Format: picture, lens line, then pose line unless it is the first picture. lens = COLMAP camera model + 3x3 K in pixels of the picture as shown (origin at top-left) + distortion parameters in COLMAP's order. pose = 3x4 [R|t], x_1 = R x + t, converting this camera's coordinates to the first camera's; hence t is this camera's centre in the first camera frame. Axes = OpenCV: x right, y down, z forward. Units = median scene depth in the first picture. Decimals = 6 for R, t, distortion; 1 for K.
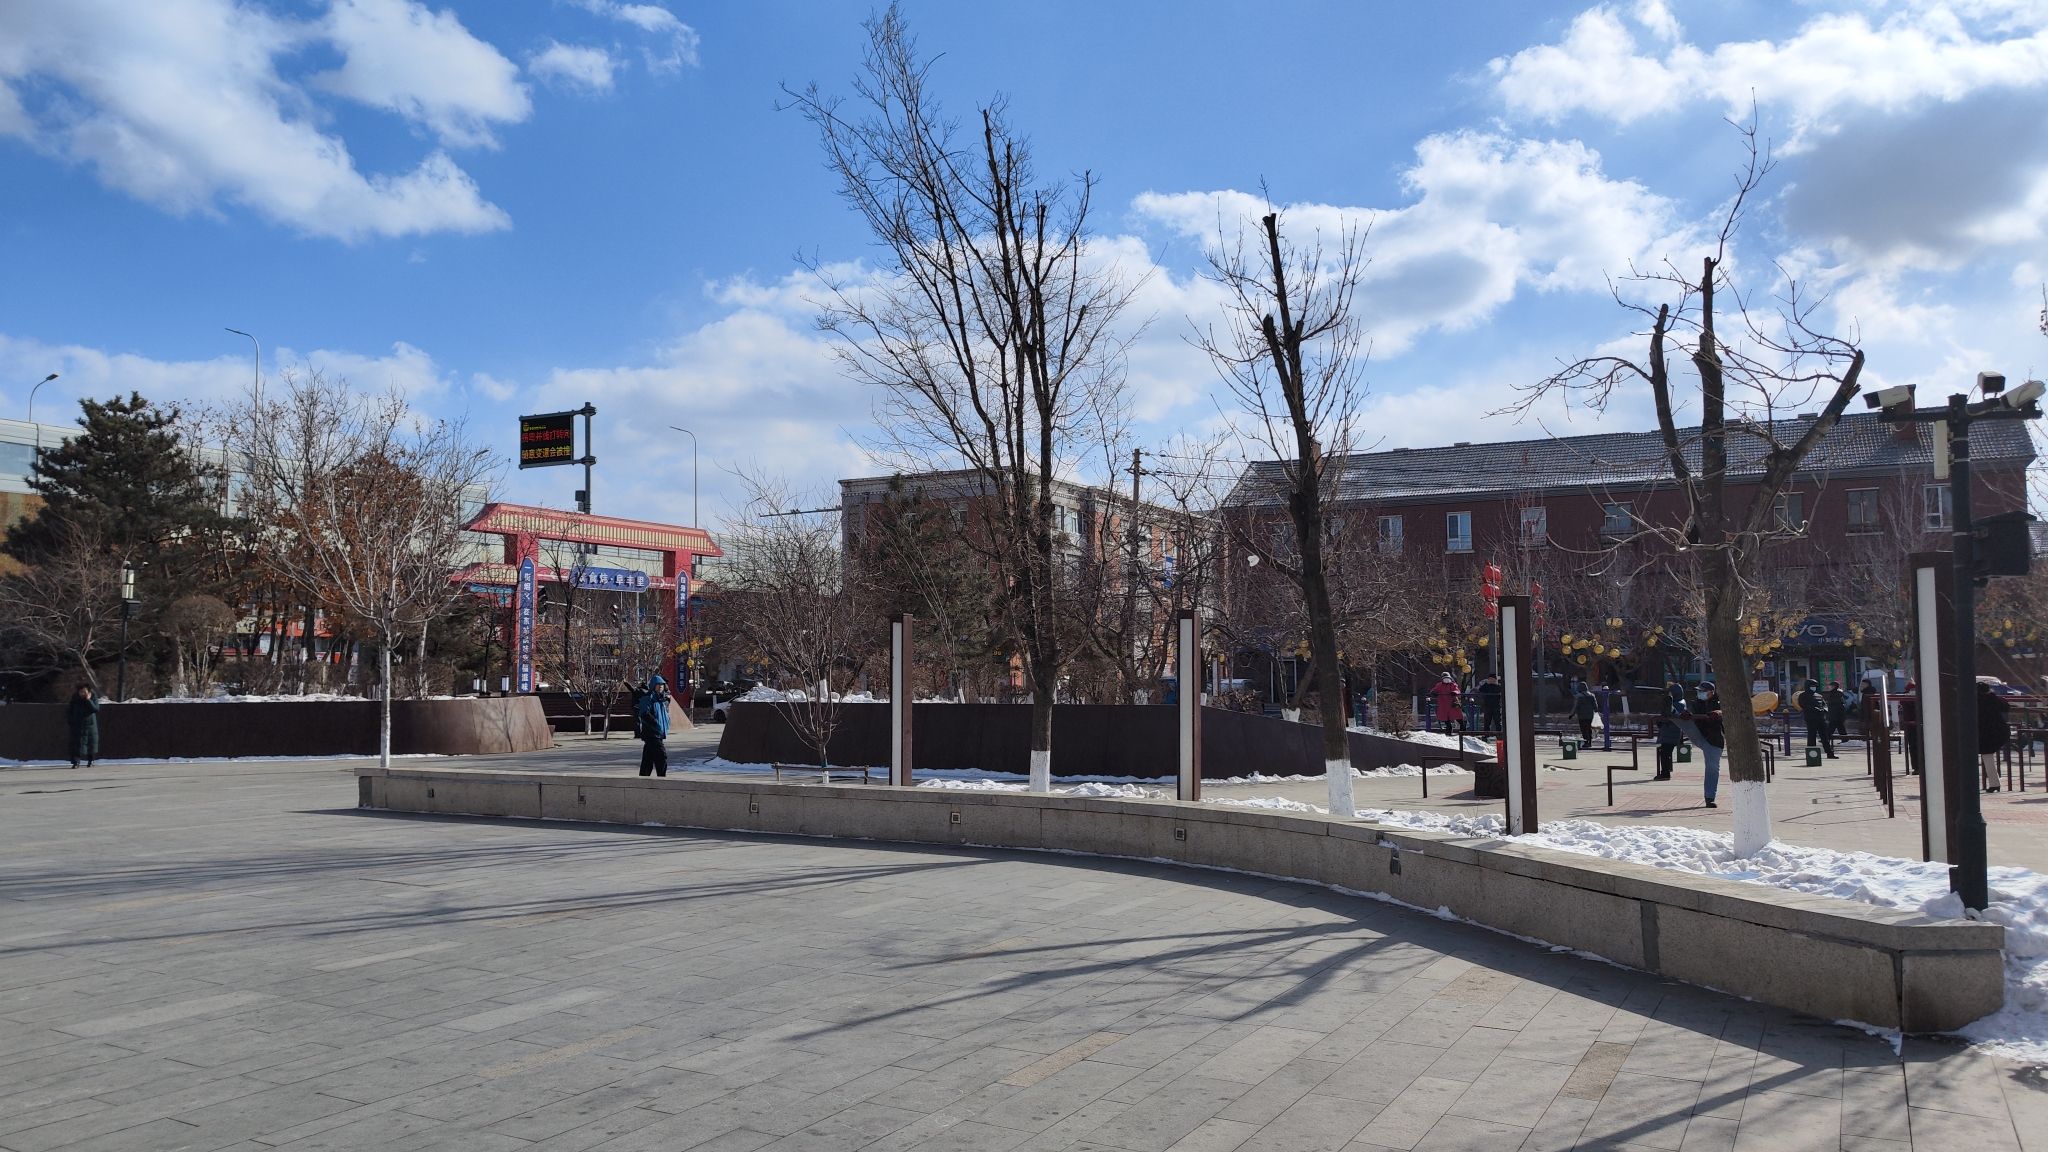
lens RADIAL K [[1429.5, 0, 1024.0], [0, 1429.5, 576.0], [0, 0, 1]] dist [0.008740, 0.002909]
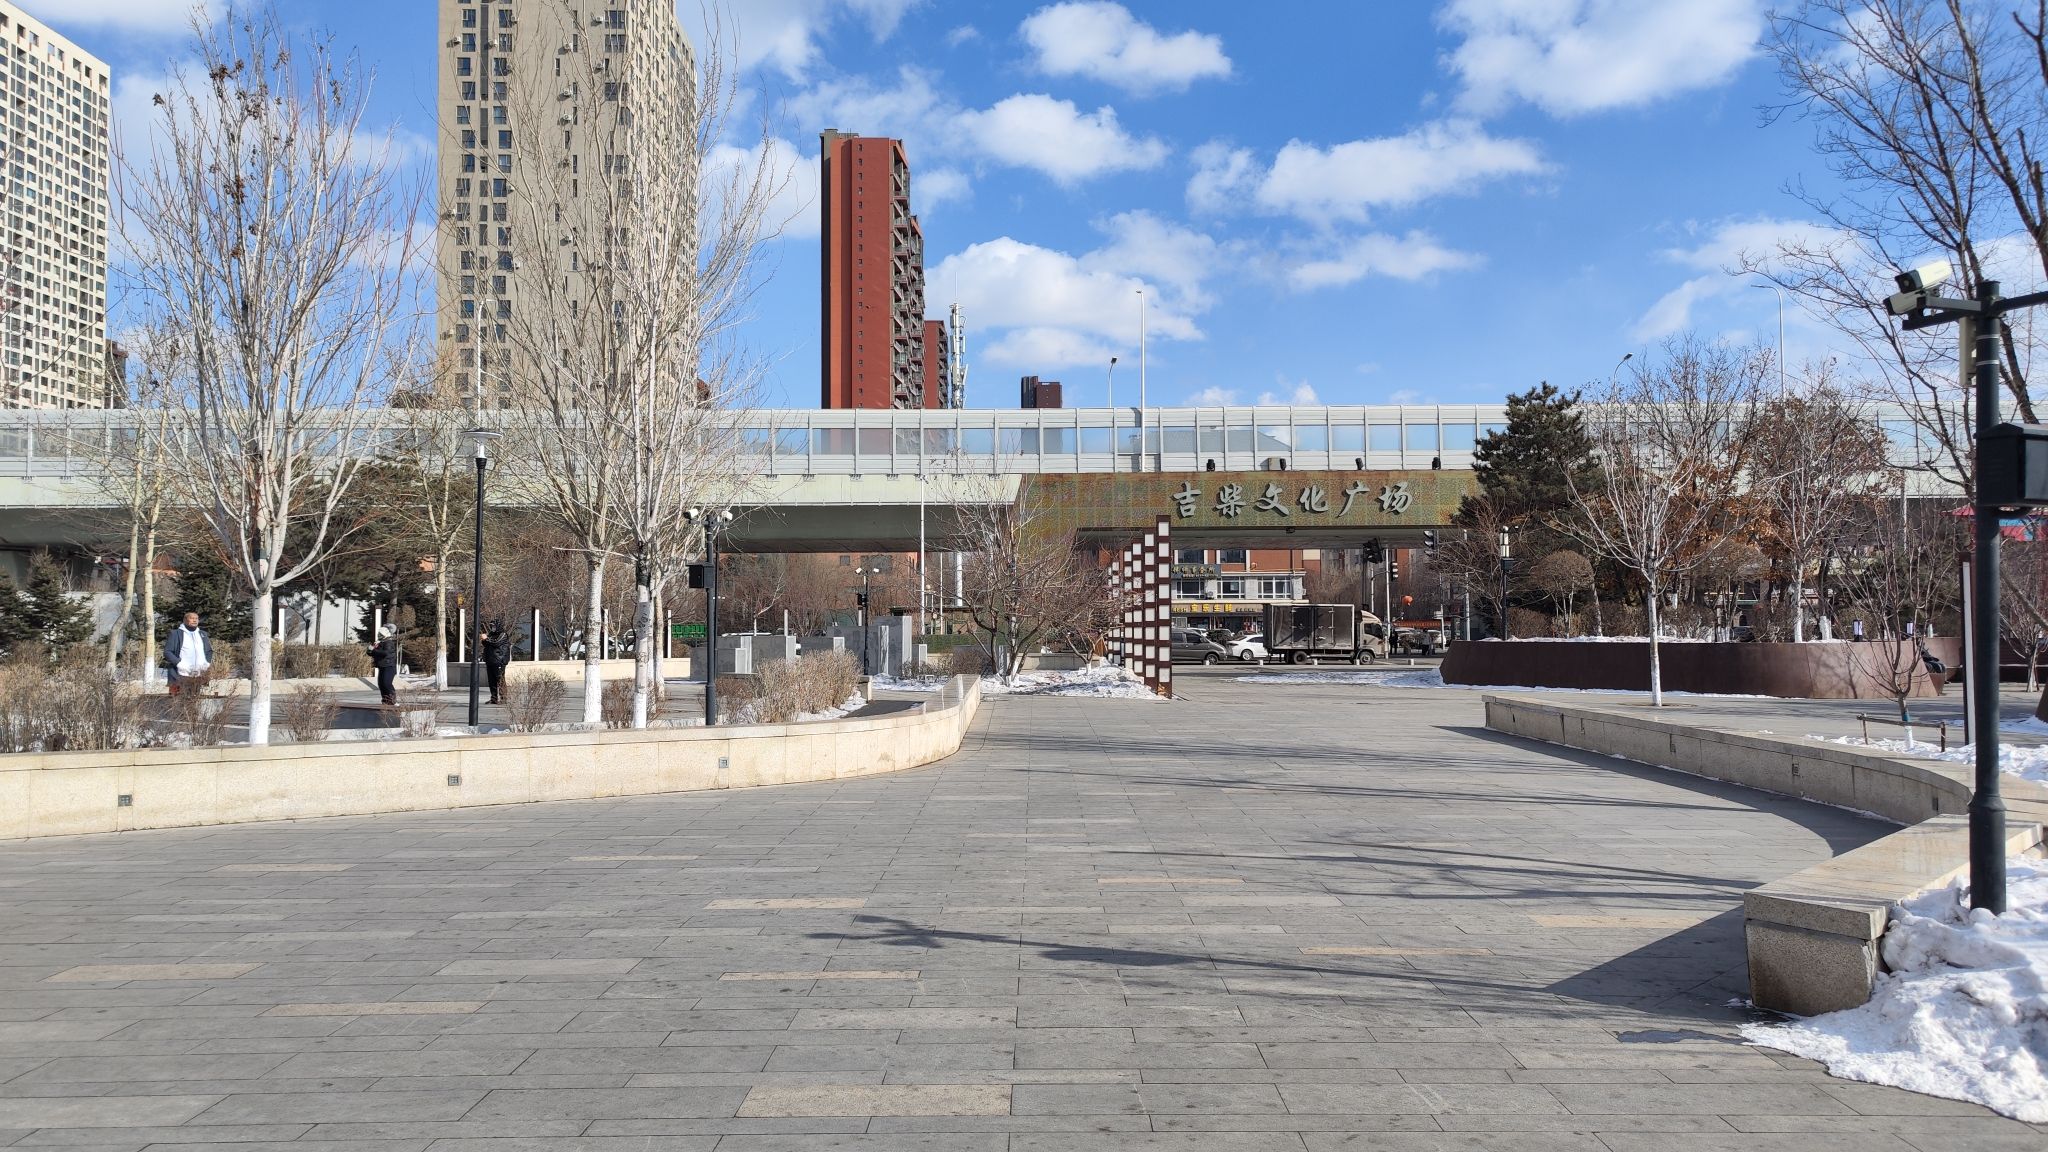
lens RADIAL K [[1550.6, 0, 1024.0], [0, 1550.6, 576.0], [0, 0, 1]] dist [0.007647, 0.000045]
pose [[0.436787, -0.023338, -0.899262, 0.384111], [0.062613, 0.998028, 0.004511, 0.000076], [0.897383, -0.058276, 0.437386, 0.038773]]
